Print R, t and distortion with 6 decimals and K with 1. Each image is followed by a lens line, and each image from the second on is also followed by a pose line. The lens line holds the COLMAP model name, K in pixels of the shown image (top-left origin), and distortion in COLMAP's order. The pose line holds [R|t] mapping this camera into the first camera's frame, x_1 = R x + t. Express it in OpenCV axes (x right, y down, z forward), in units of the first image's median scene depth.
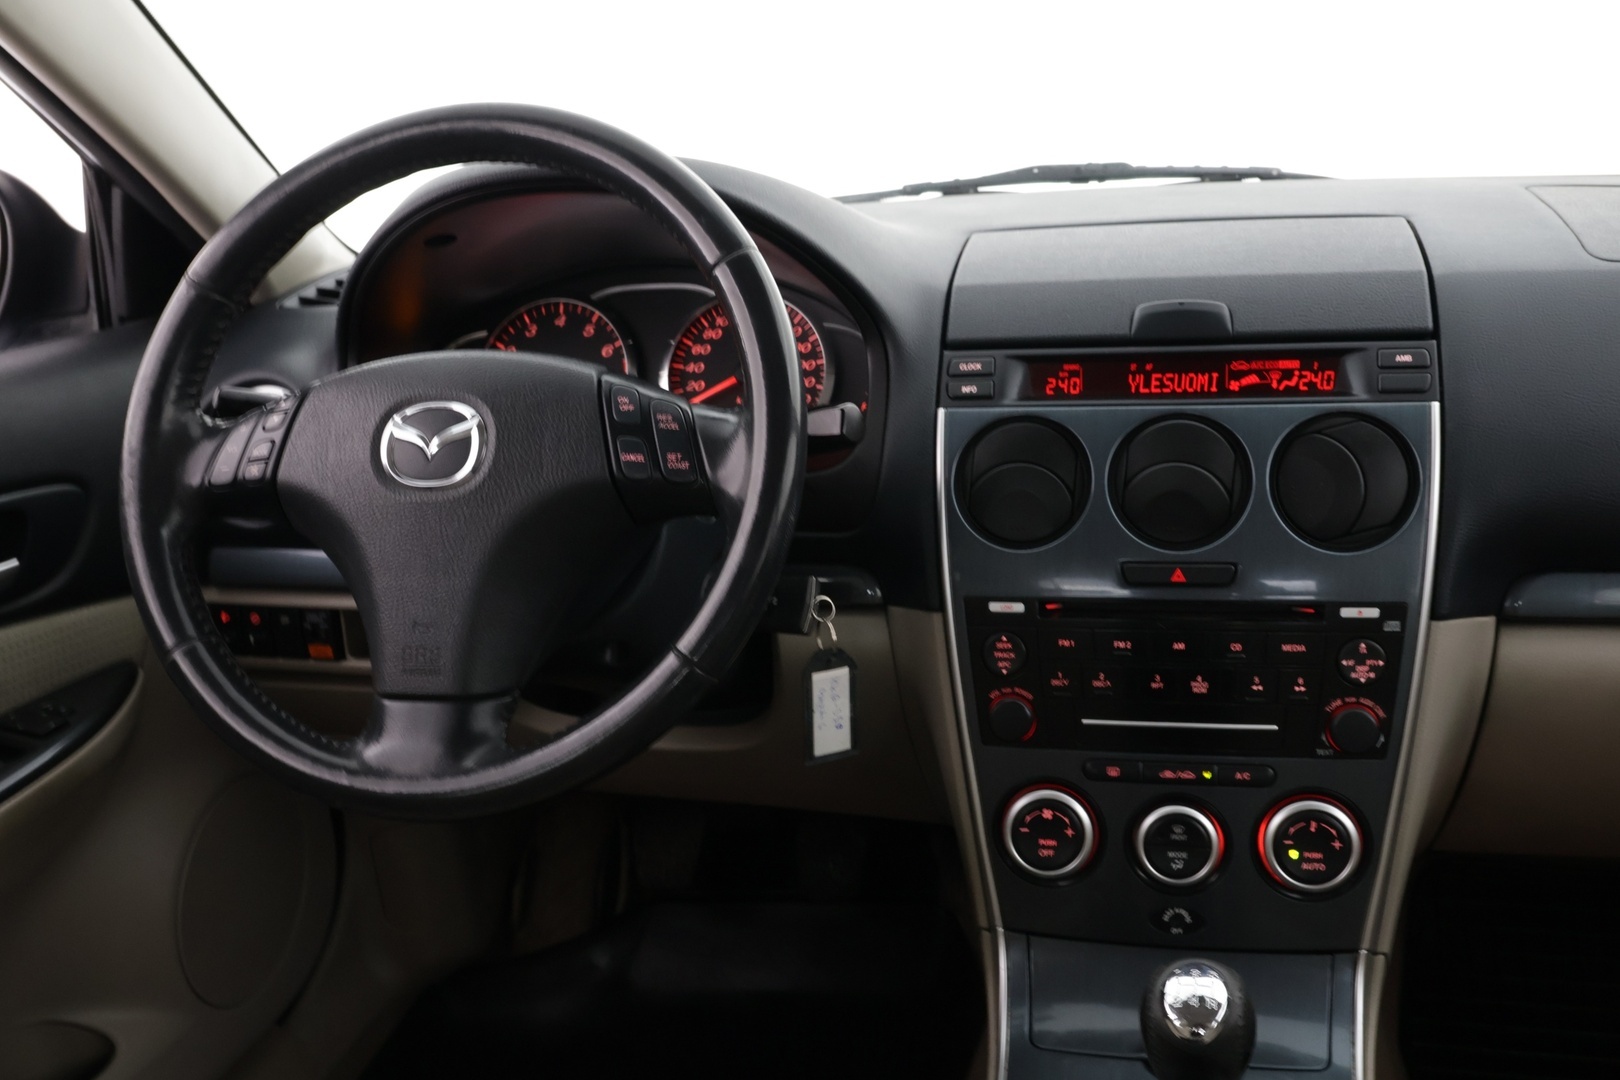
lens RADIAL K [[1561.1, 0, 804.5], [0, 1561.1, 533.8], [0, 0, 1]] dist [-0.018404, 0.000000]
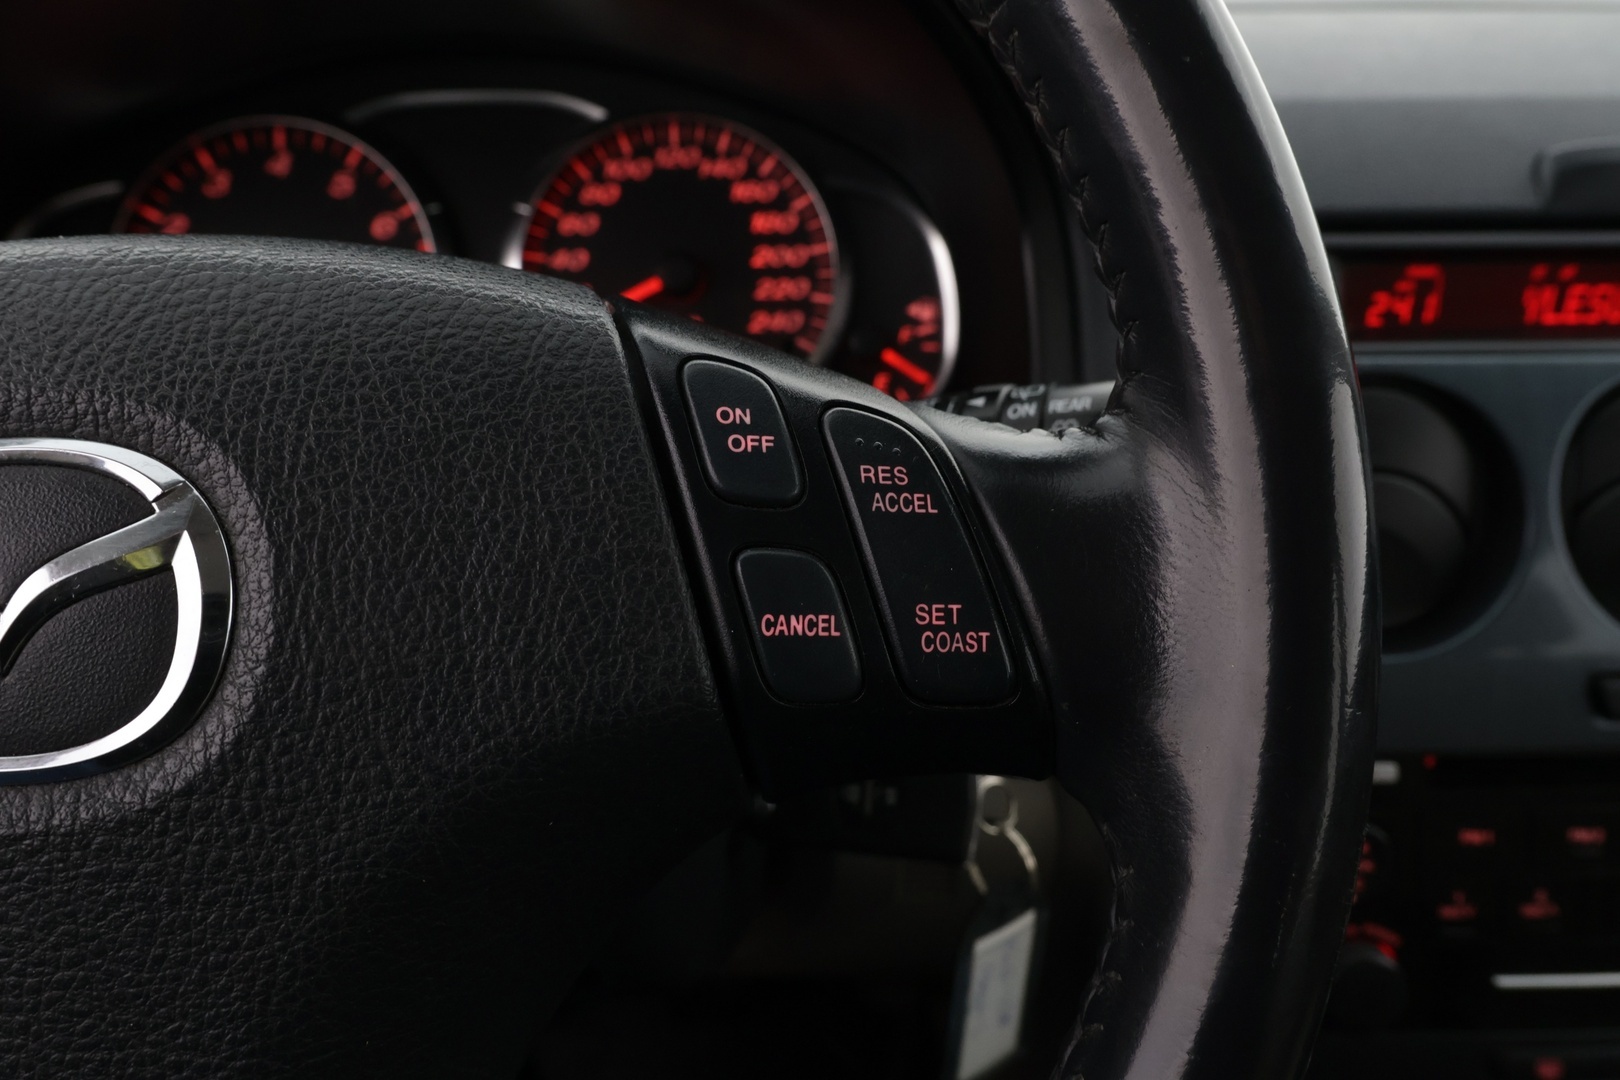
lens RADIAL K [[1361.4, 0, 810.8], [0, 1361.4, 541.0], [0, 0, 1]] dist [-0.042512, 0.044827]
pose [[0.958141, -0.056526, 0.280662, -0.151602], [0.023309, 0.992463, 0.120309, -0.080568], [-0.285347, -0.108731, 0.952237, 0.655472]]
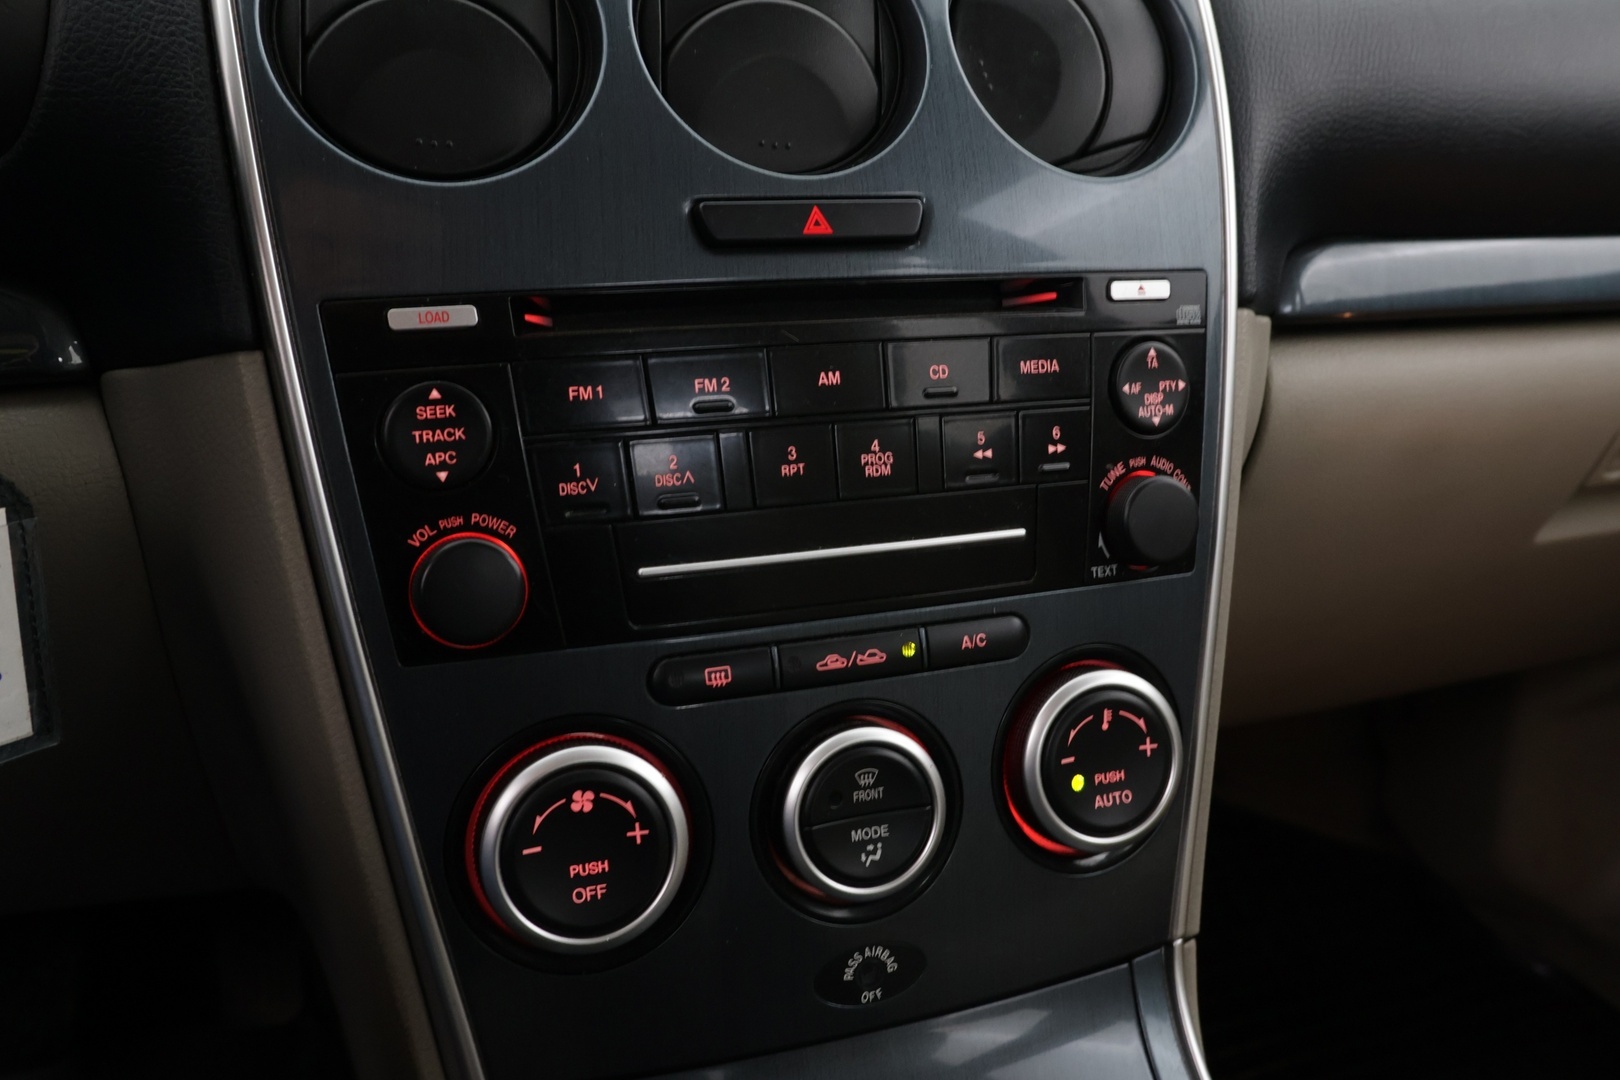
lens RADIAL K [[1361.4, 0, 813.9], [0, 1361.4, 539.4], [0, 0, 1]] dist [-0.042512, 0.044827]
pose [[0.834187, -0.085430, 0.544825, 0.014112], [0.105474, 0.994407, -0.005567, 0.117838], [-0.541302, 0.062109, 0.838531, 0.653518]]
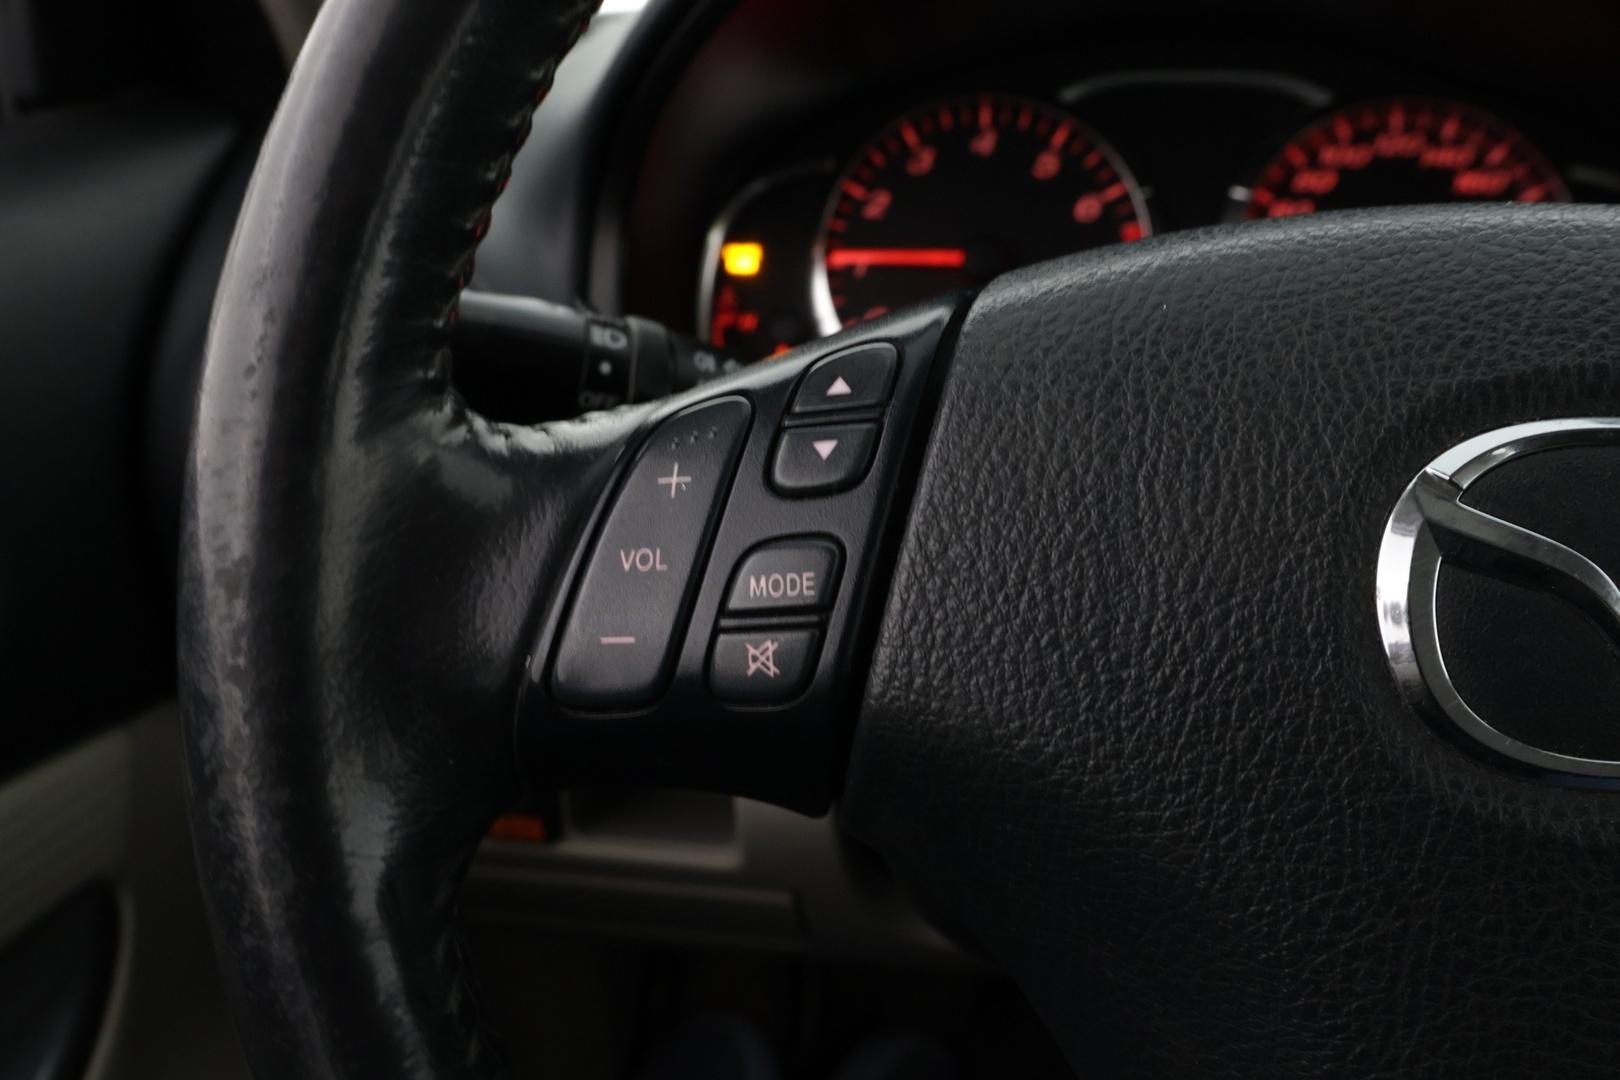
lens RADIAL K [[1361.4, 0, 807.5], [0, 1361.4, 539.5], [0, 0, 1]] dist [-0.042512, 0.044827]
pose [[0.988424, -0.007393, 0.151537, -0.346404], [-0.011530, 0.992263, 0.123616, -0.080148], [-0.151279, -0.123932, 0.980691, 0.714334]]
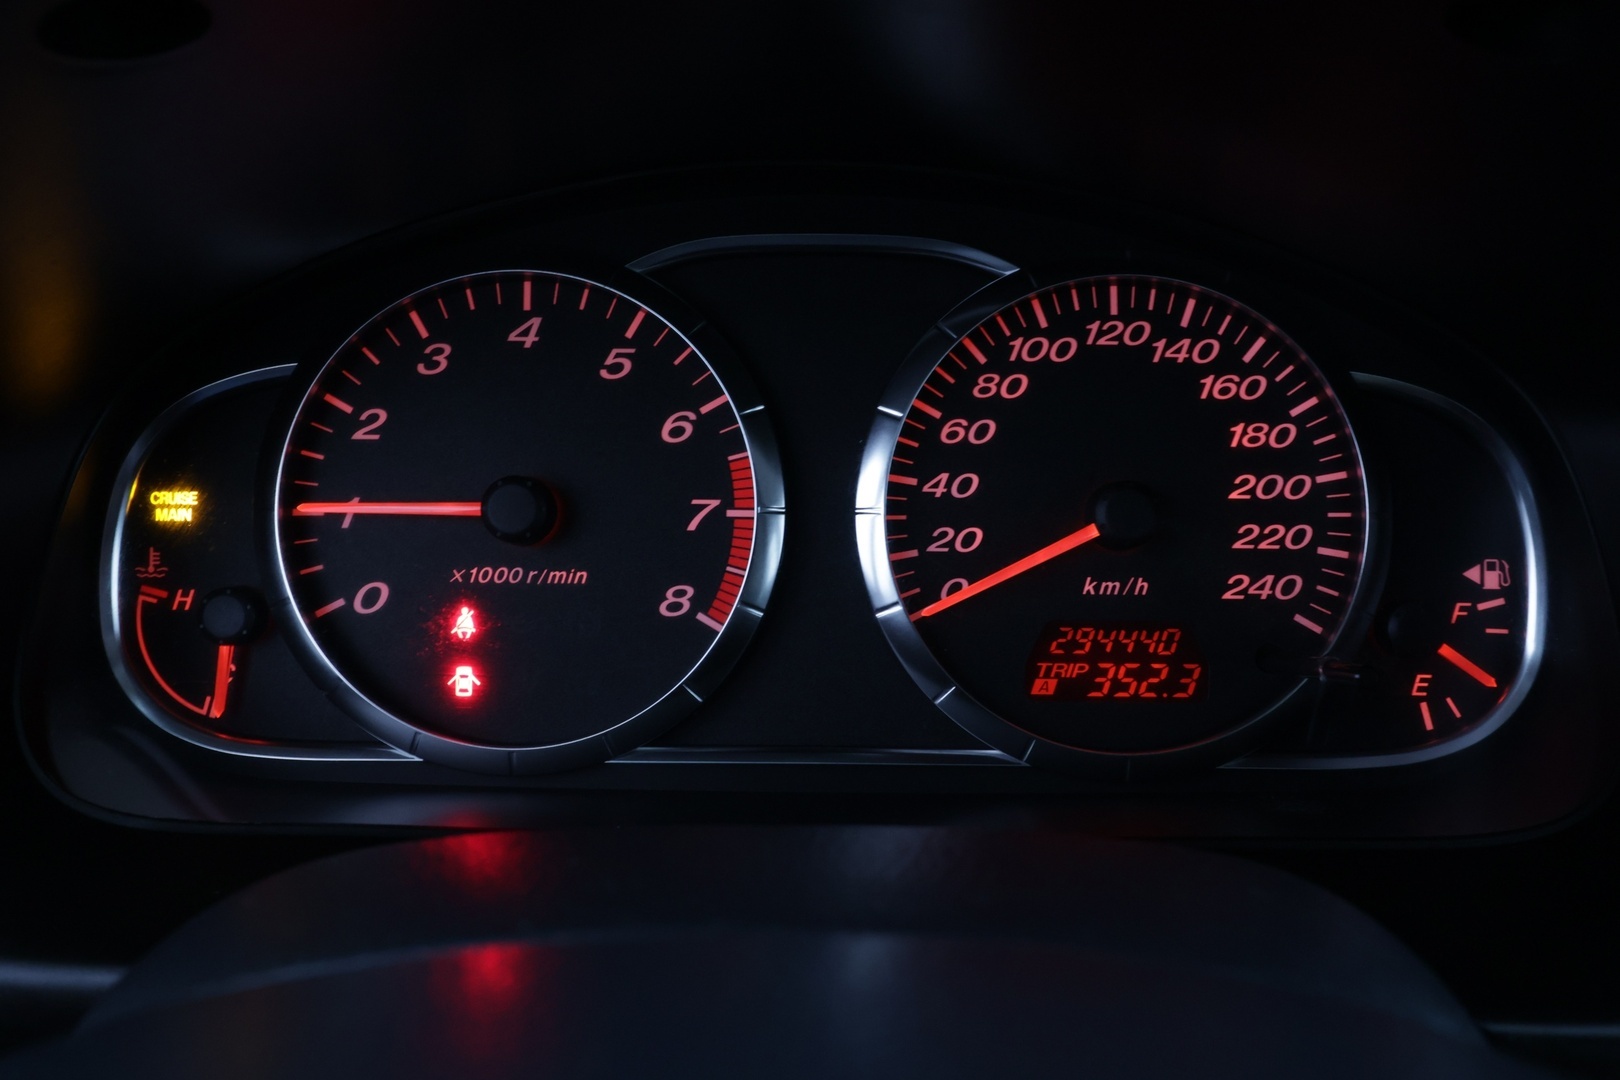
lens RADIAL K [[1361.4, 0, 805.9], [0, 1361.4, 525.0], [0, 0, 1]] dist [-0.042512, 0.044827]
pose [[0.975010, -0.023058, 0.220961, -0.203683], [0.001165, 0.995116, 0.098706, -0.154760], [-0.222158, -0.095982, 0.970275, 0.870558]]
